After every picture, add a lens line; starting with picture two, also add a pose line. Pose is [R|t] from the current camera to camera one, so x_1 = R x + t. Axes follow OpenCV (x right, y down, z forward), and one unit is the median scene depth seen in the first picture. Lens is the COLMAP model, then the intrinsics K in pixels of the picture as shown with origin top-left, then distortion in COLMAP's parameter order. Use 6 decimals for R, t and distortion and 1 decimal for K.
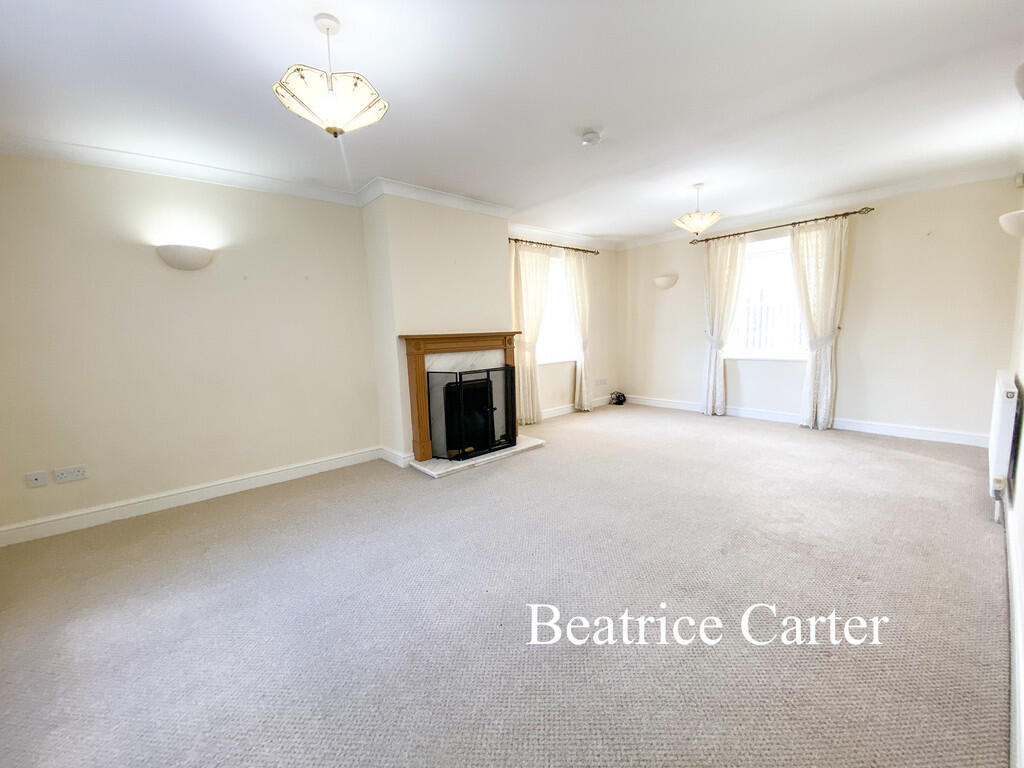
lens RADIAL K [[420.6, 0, 510.8], [0, 420.6, 388.0], [0, 0, 1]] dist [-0.021506, -0.003398]
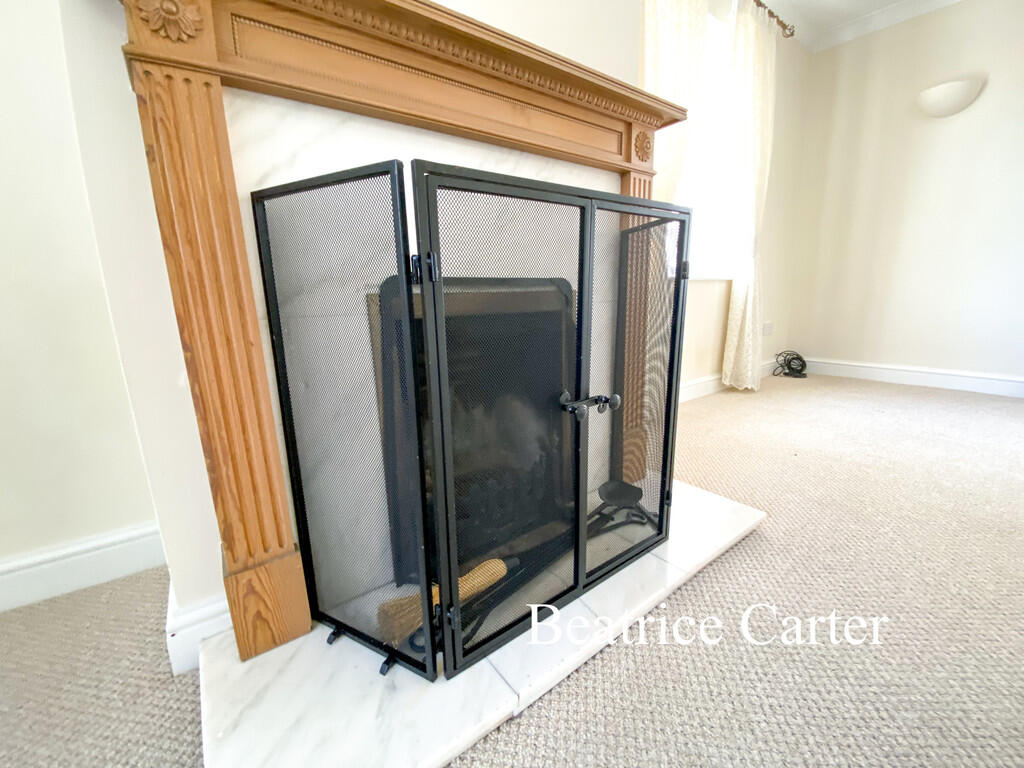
lens RADIAL K [[420.6, 0, 514.5], [0, 420.6, 388.4], [0, 0, 1]] dist [-0.021506, -0.003398]
pose [[0.997768, 0.016523, -0.064706, -0.048784], [-0.011246, 0.996643, 0.081093, 0.018606], [0.065828, -0.080185, 0.994604, 0.541516]]
